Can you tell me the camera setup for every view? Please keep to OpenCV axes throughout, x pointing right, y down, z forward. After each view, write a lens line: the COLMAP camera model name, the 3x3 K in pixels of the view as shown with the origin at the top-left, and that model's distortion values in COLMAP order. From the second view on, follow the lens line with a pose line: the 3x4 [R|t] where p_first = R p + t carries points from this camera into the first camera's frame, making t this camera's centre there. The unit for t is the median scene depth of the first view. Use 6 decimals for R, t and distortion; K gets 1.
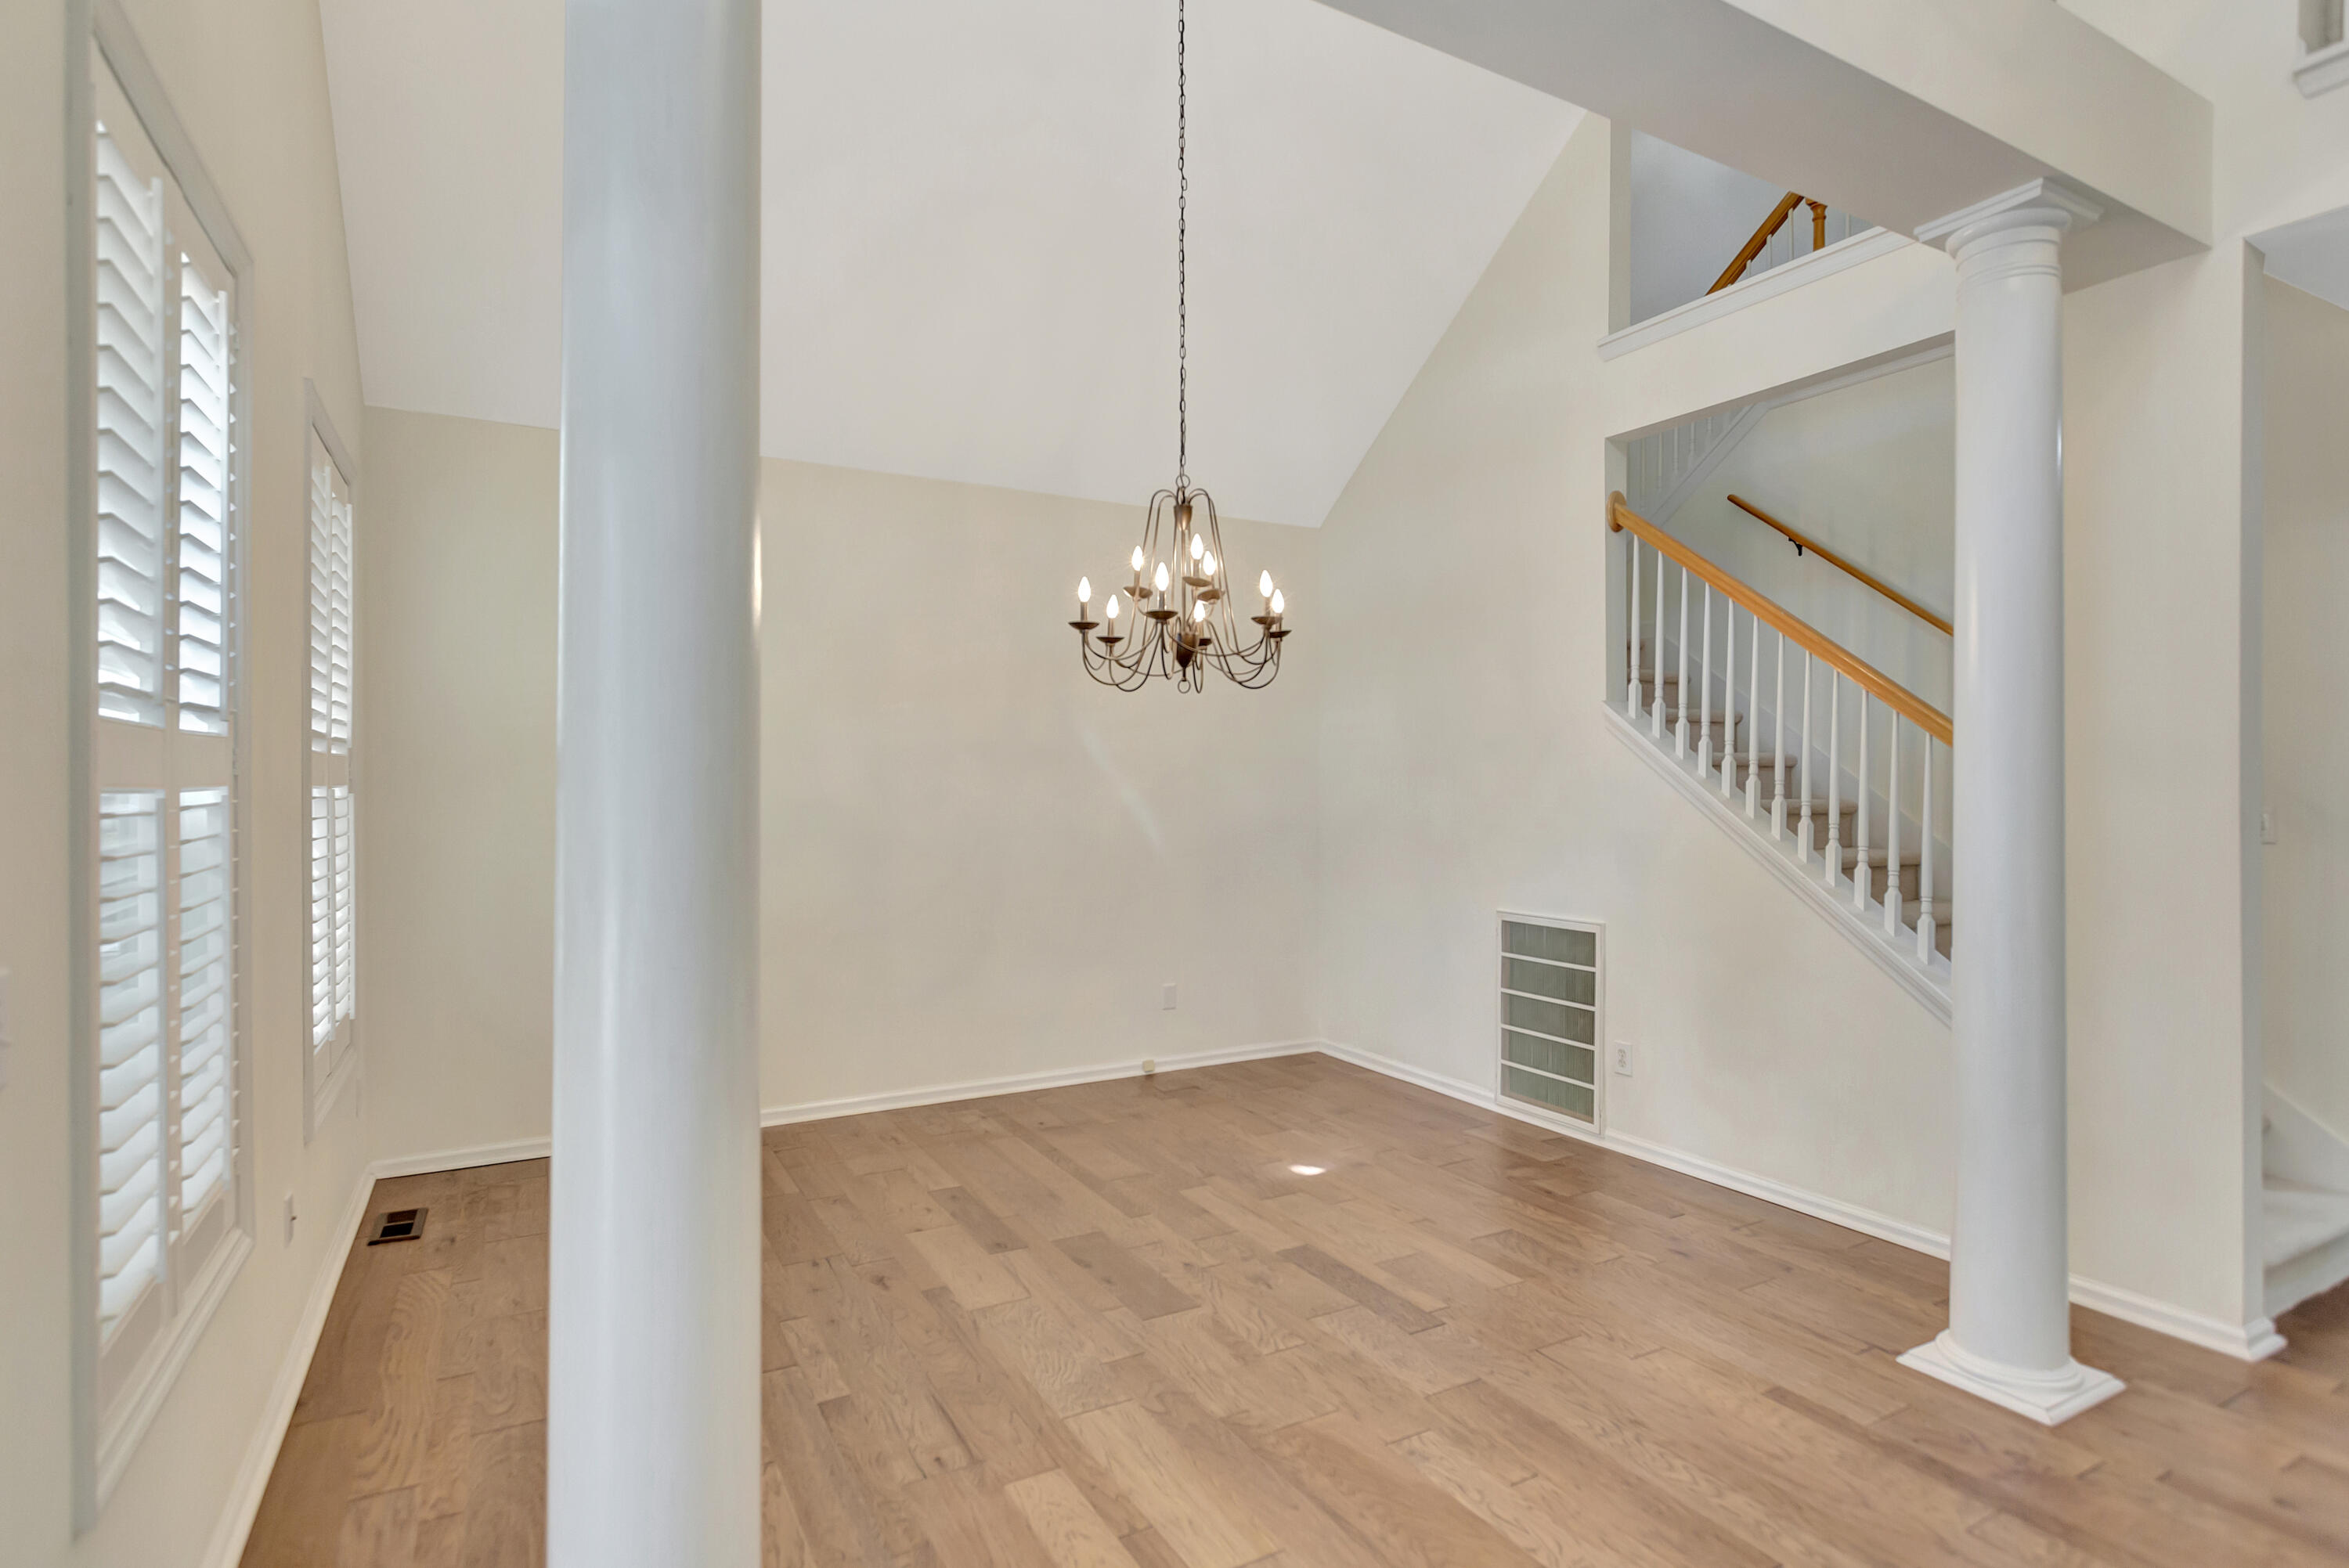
lens RADIAL K [[1212.6, 0, 1174.5], [0, 1212.6, 784.0], [0, 0, 1]] dist [0.001133, 0.000402]
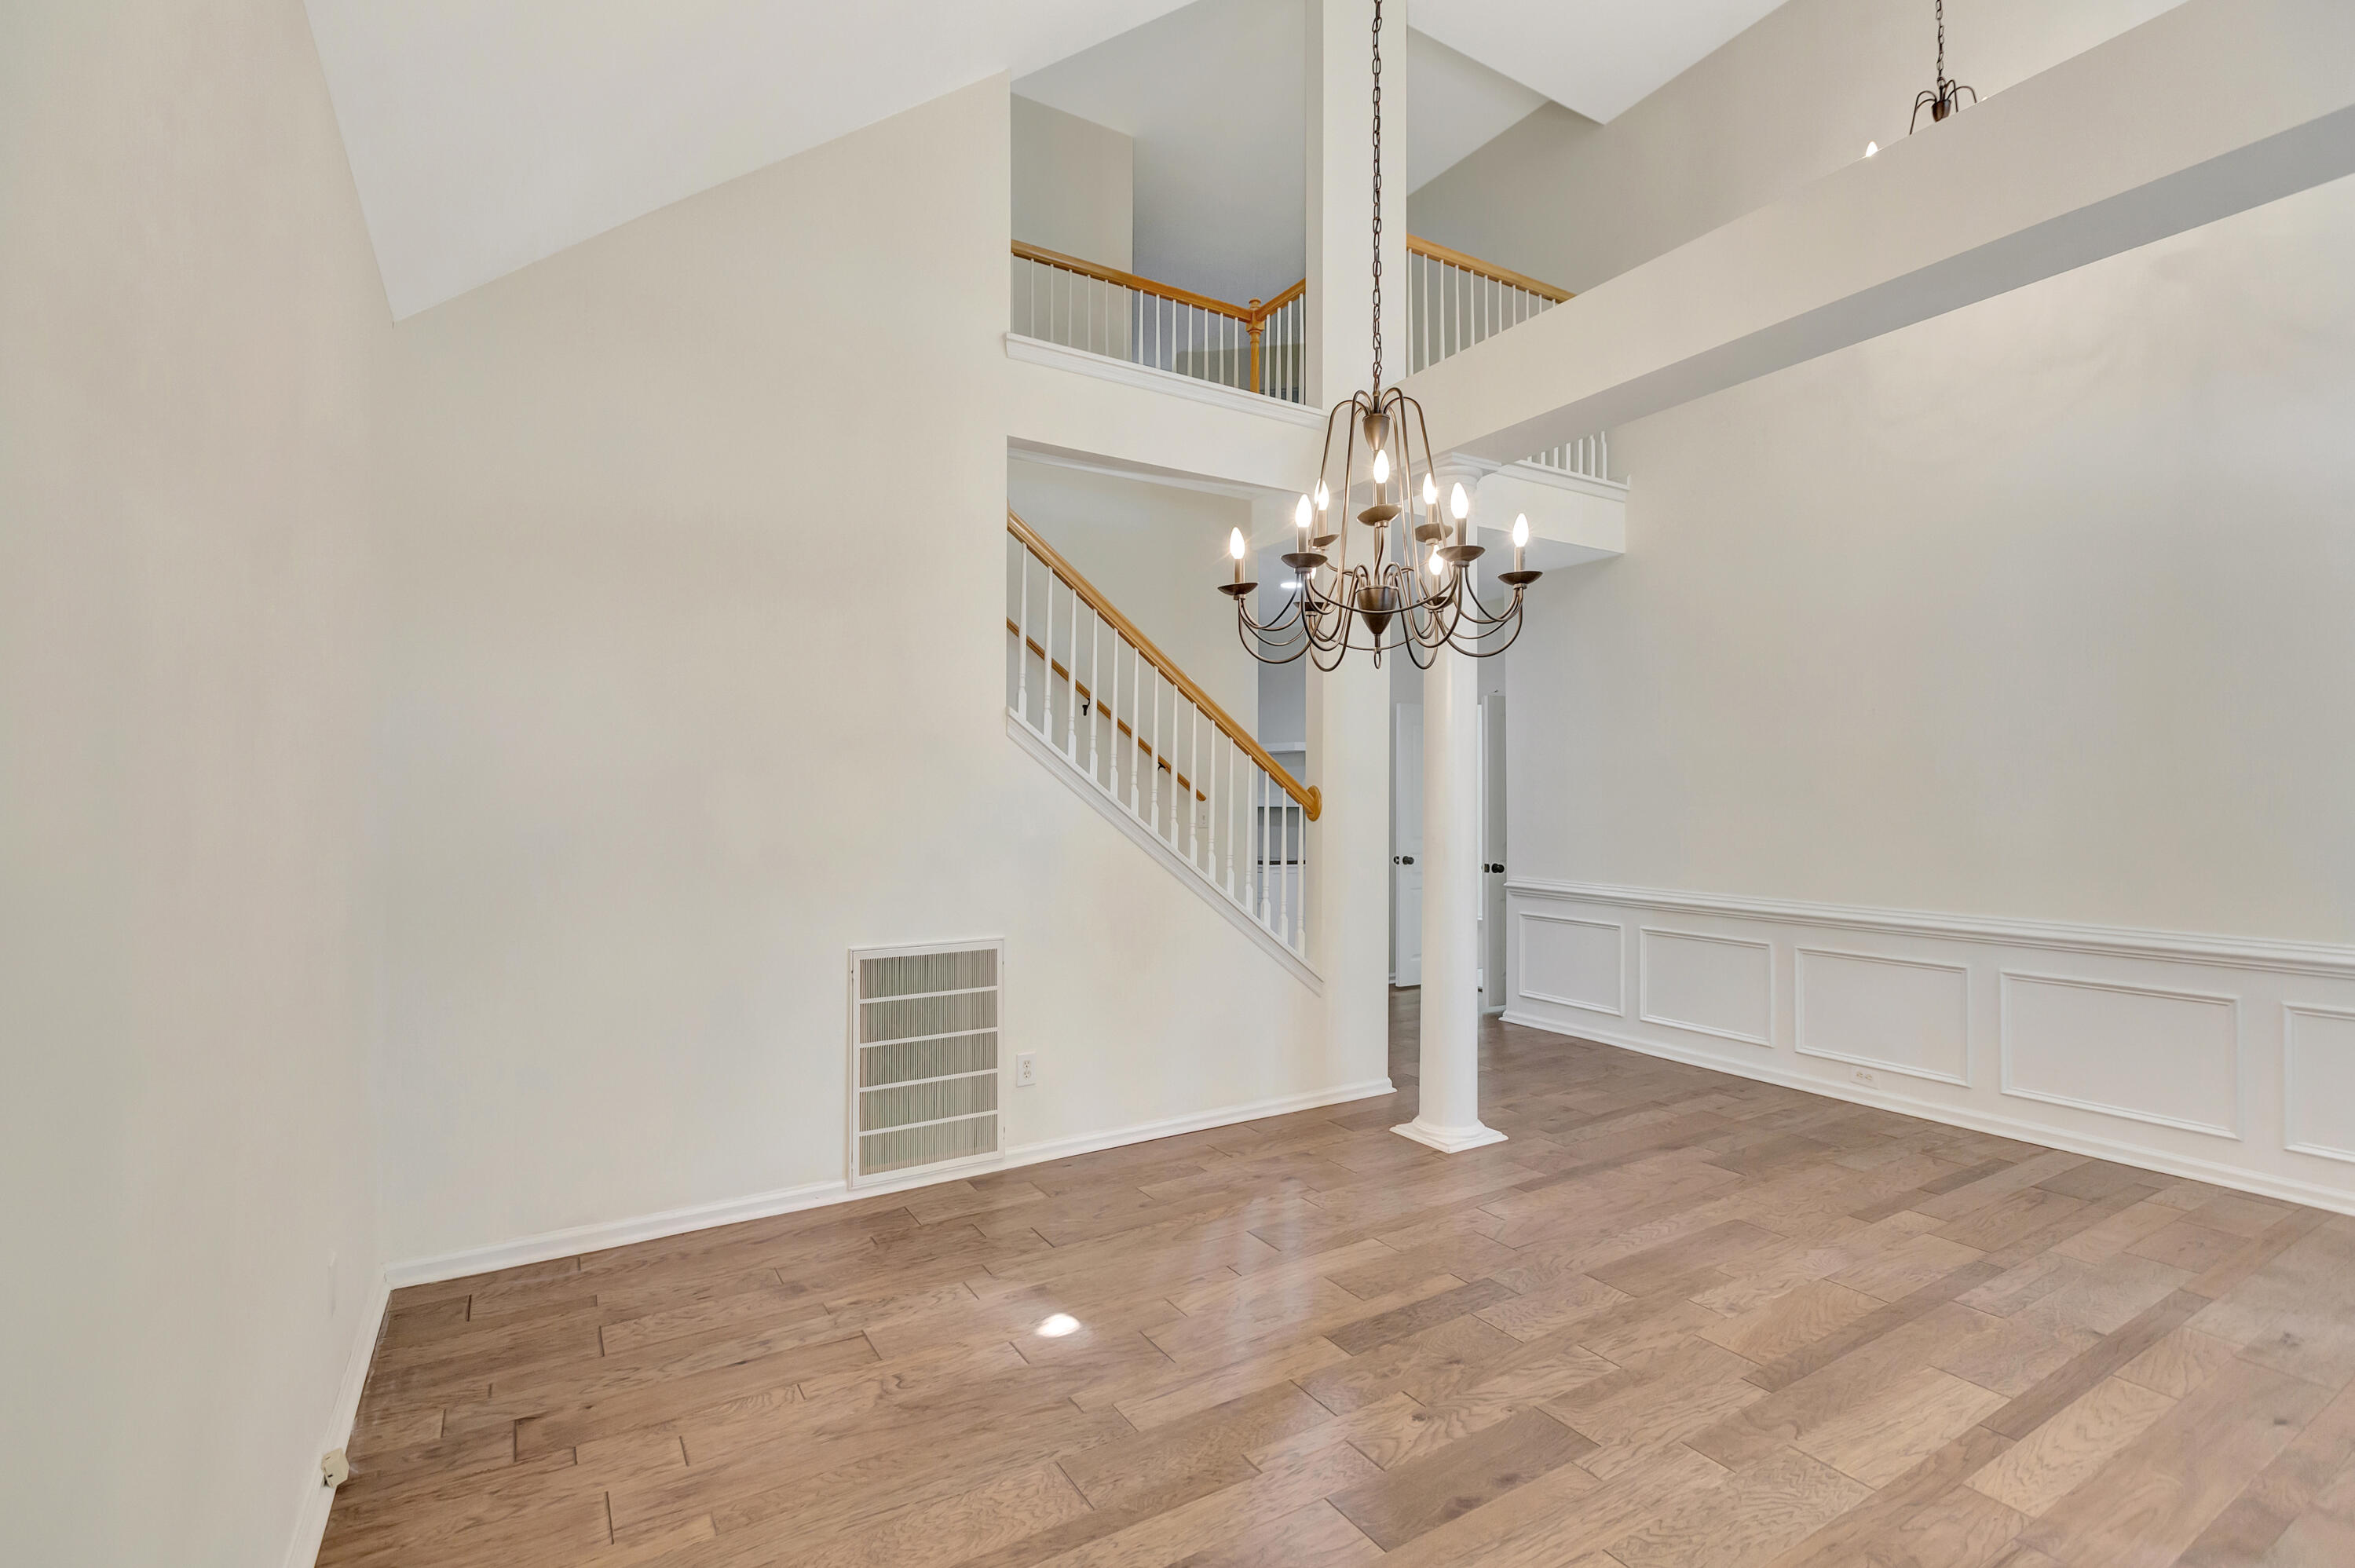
lens RADIAL K [[1071.1, 0, 1172.2], [0, 1071.1, 790.0], [0, 0, 1]] dist [0.003100, -0.000107]
pose [[-0.058900, 0.007302, 0.998237, -0.653307], [-0.000228, 0.999973, -0.007328, 0.005223], [-0.998264, -0.000659, -0.058897, 1.186729]]
